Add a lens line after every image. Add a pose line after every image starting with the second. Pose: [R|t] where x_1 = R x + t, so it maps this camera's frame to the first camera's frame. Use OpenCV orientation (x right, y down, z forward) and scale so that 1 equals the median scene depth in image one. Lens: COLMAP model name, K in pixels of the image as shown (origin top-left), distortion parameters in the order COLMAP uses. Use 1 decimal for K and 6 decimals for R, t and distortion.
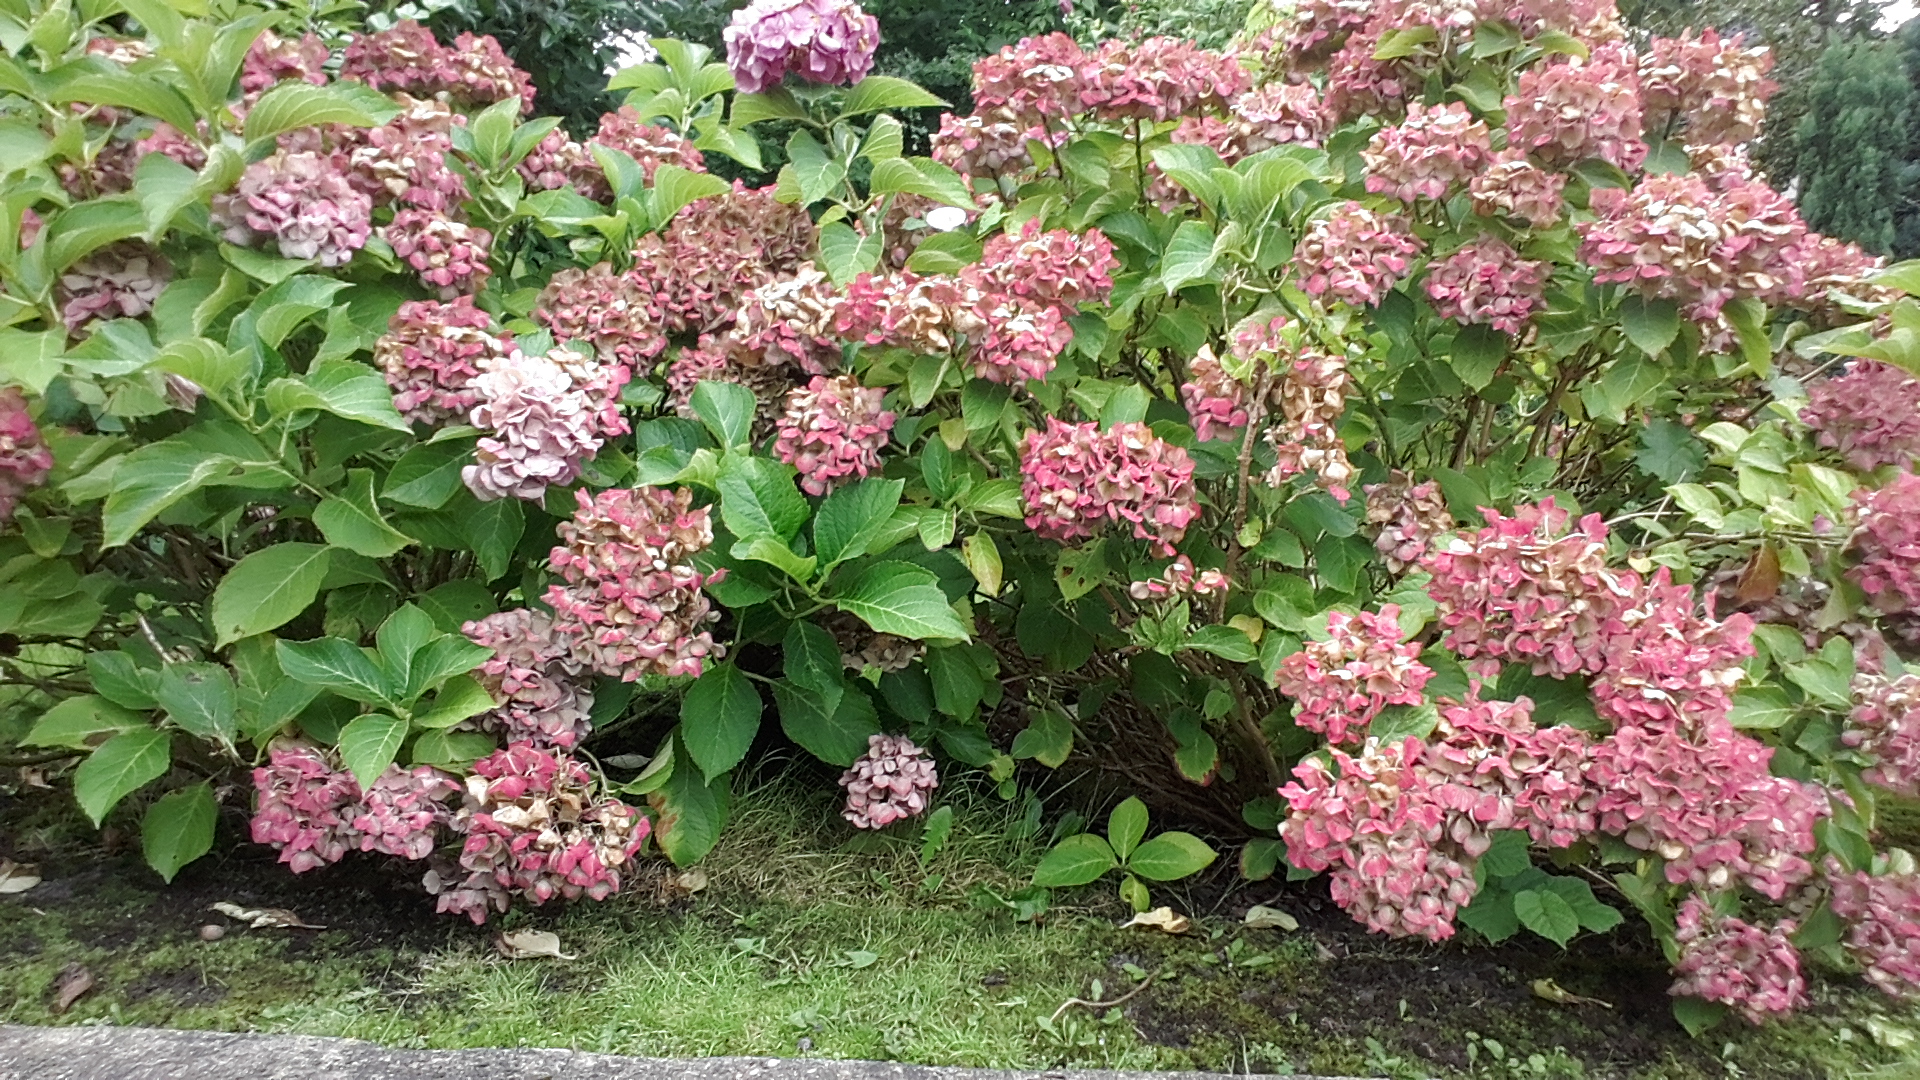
lens RADIAL K [[1224.7, 0, 960.0], [0, 1224.7, 540.0], [0, 0, 1]] dist [0.004259, -0.025850]
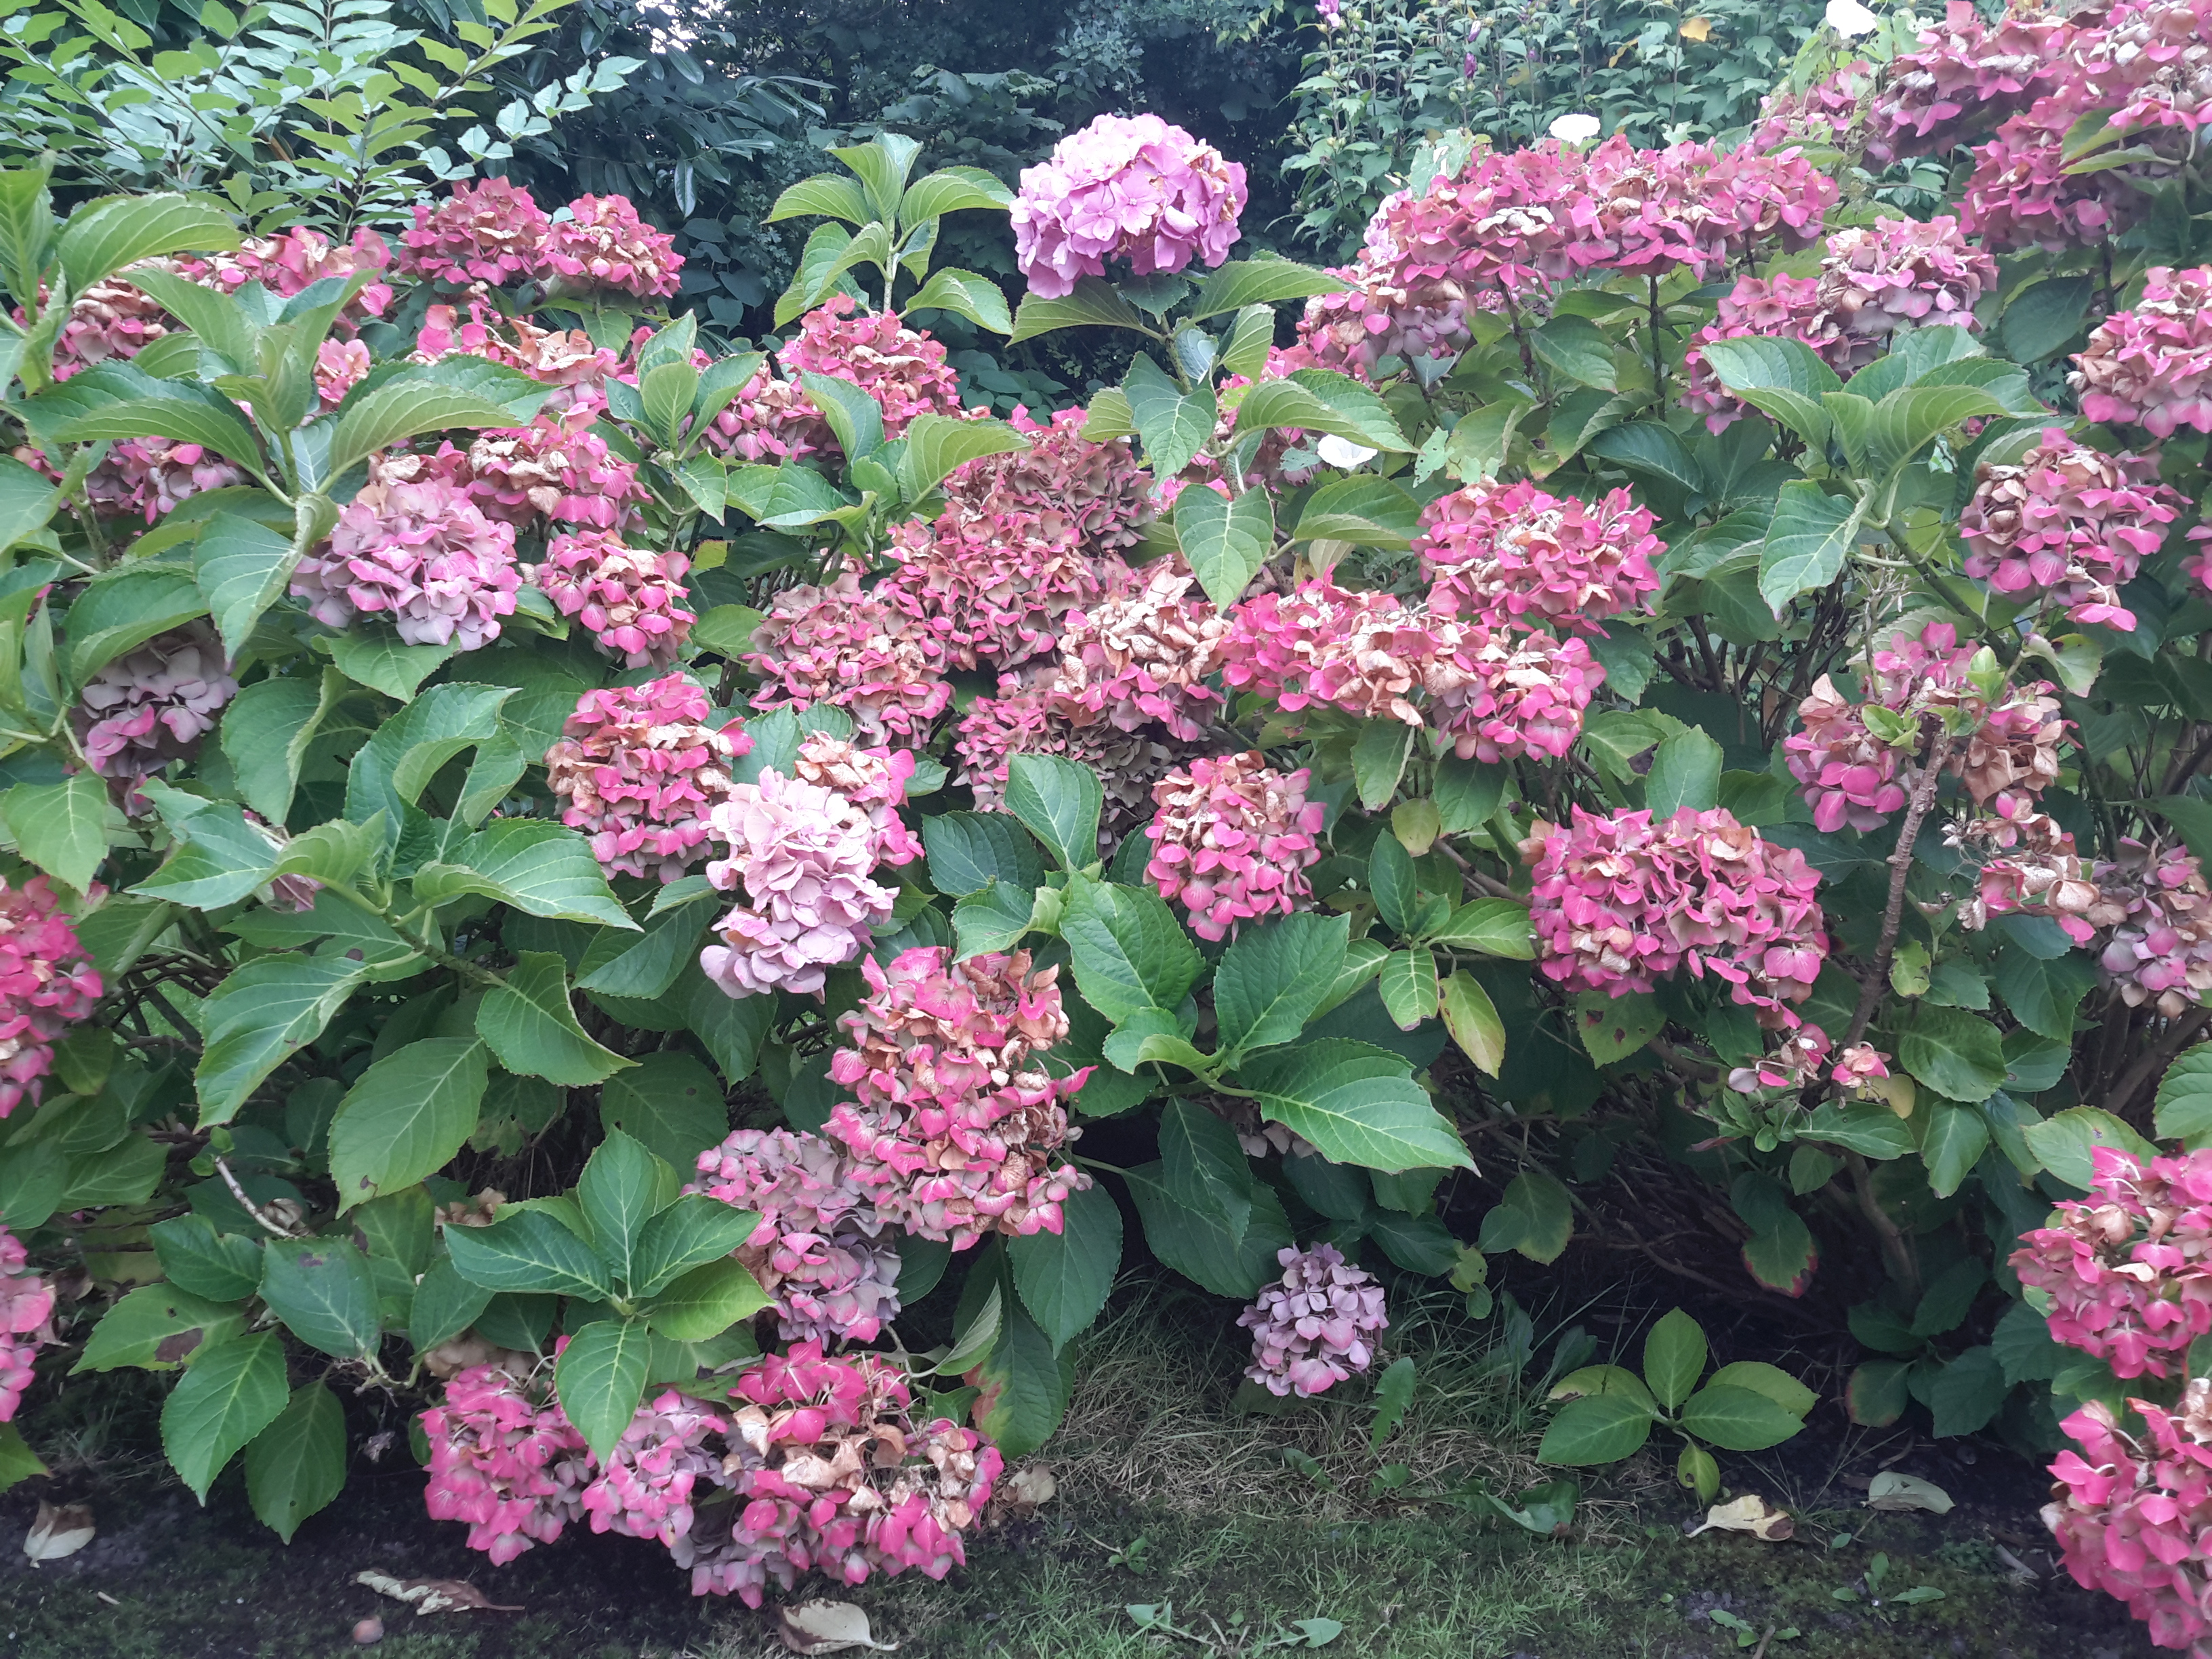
lens RADIAL K [[1818.1, 0, 1106.0], [0, 1818.1, 829.5], [0, 0, 1]] dist [0.126603, -0.234531]
pose [[0.995628, -0.056035, -0.074728, -0.097383], [0.059488, 0.997222, 0.044815, -0.141450], [0.072009, -0.049065, 0.996196, 0.023276]]
